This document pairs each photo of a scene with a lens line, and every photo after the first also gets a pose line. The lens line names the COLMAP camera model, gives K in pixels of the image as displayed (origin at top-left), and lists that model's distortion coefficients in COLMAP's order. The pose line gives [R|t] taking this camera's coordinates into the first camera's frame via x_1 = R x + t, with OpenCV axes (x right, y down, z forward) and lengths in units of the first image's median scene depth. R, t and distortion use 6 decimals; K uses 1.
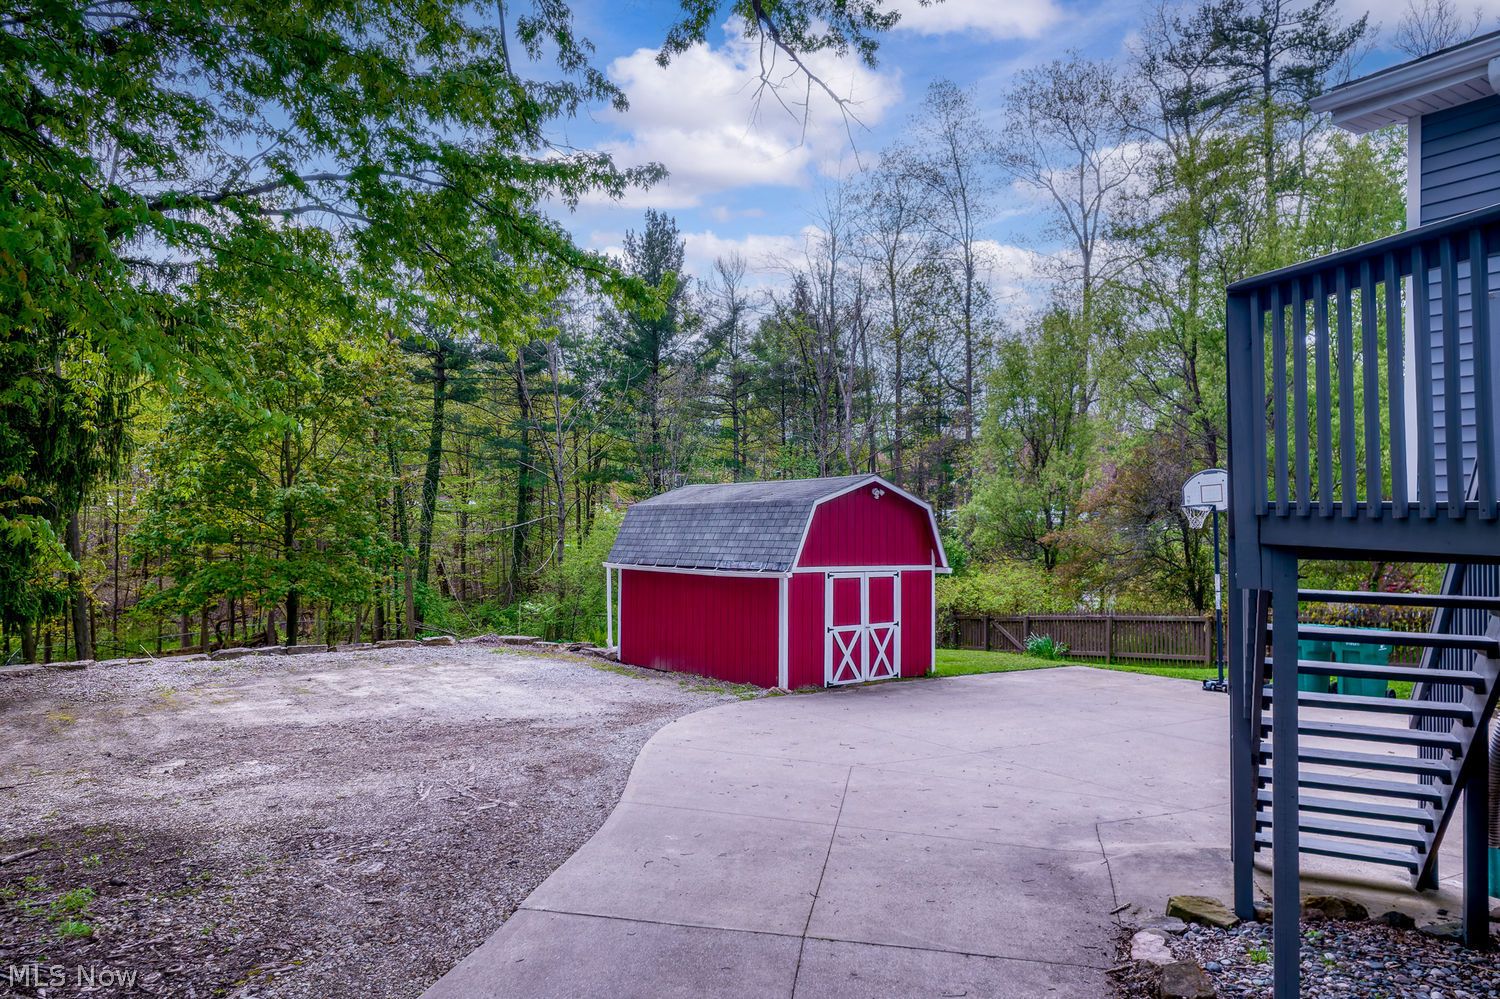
lens RADIAL K [[947.0, 0, 746.2], [0, 947.0, 499.9], [0, 0, 1]] dist [0.008424, 0.003480]
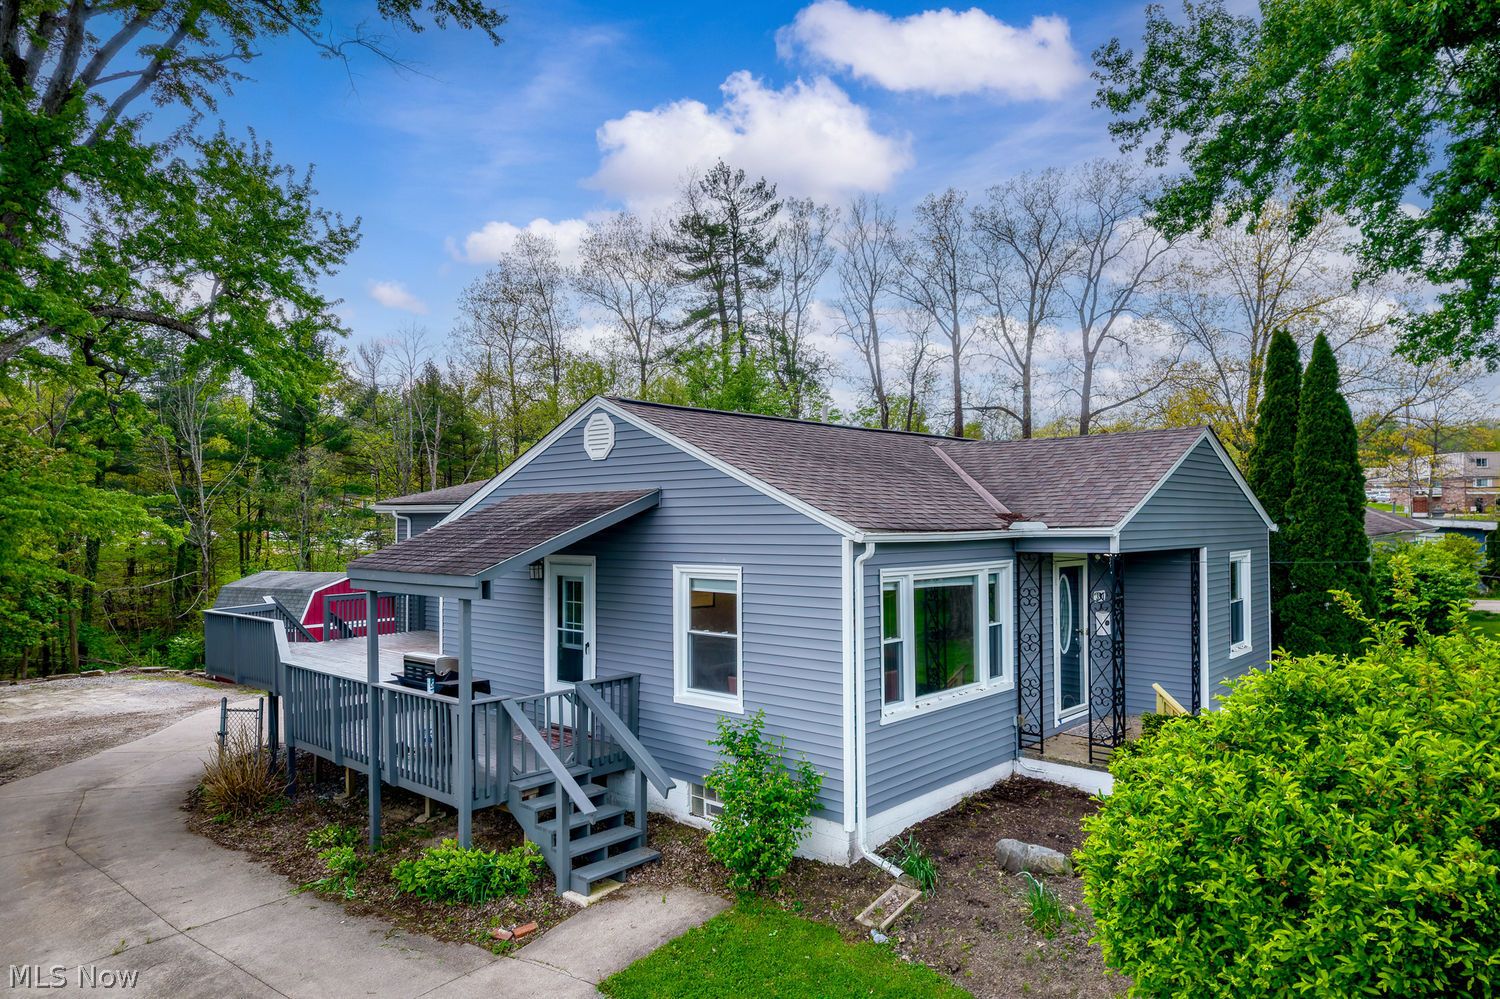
lens RADIAL K [[947.0, 0, 754.4], [0, 947.0, 502.6], [0, 0, 1]] dist [0.008424, 0.003480]
pose [[0.962161, -0.009469, 0.272316, 0.313520], [0.007331, 0.999934, 0.008869, -0.144909], [-0.272382, -0.006537, 0.962167, -0.841004]]
